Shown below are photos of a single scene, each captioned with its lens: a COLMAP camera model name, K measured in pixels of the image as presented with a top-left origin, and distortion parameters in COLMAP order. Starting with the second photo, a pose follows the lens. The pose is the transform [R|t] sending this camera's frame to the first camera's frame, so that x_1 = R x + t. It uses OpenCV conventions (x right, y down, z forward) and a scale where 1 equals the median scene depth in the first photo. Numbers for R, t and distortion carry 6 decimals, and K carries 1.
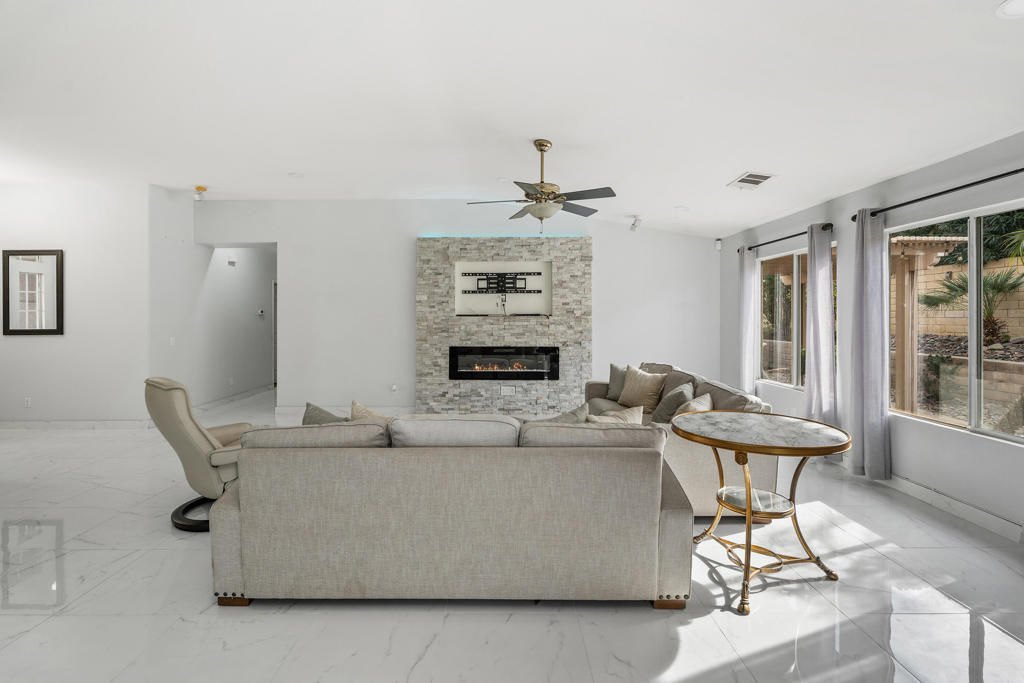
lens RADIAL K [[462.6, 0, 495.2], [0, 462.6, 315.3], [0, 0, 1]] dist [0.002197, 0.001433]
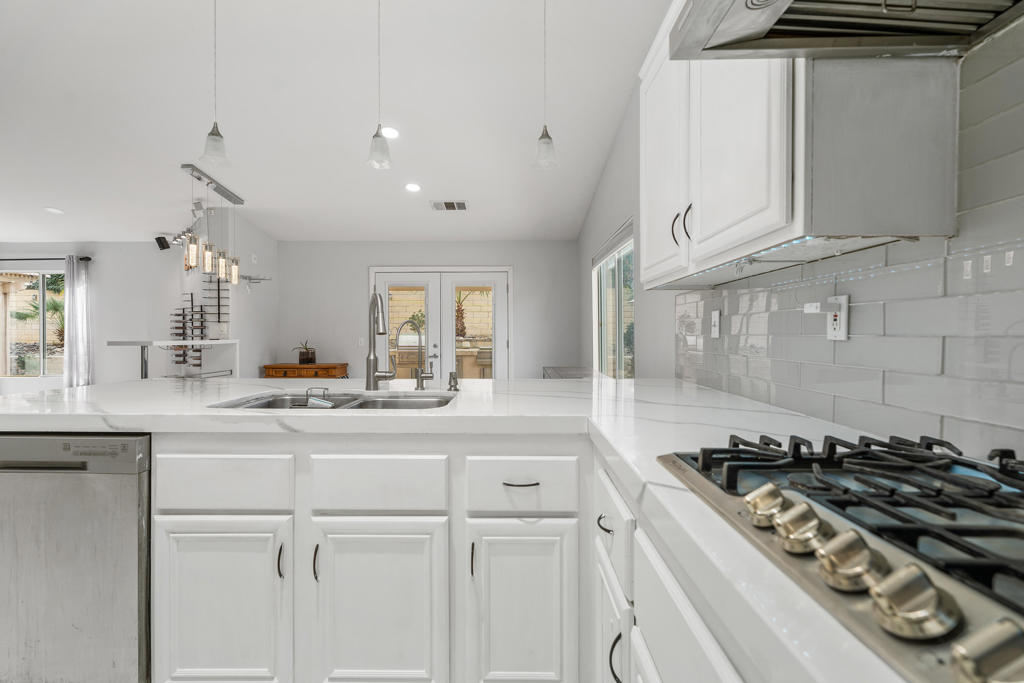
lens RADIAL K [[462.6, 0, 522.6], [0, 462.6, 338.9], [0, 0, 1]] dist [0.002197, 0.001433]
pose [[-0.002212, -0.005837, 0.999981, -0.504911], [0.000467, 0.999983, 0.005838, 0.034265], [-0.999997, 0.000480, -0.002210, -0.553701]]
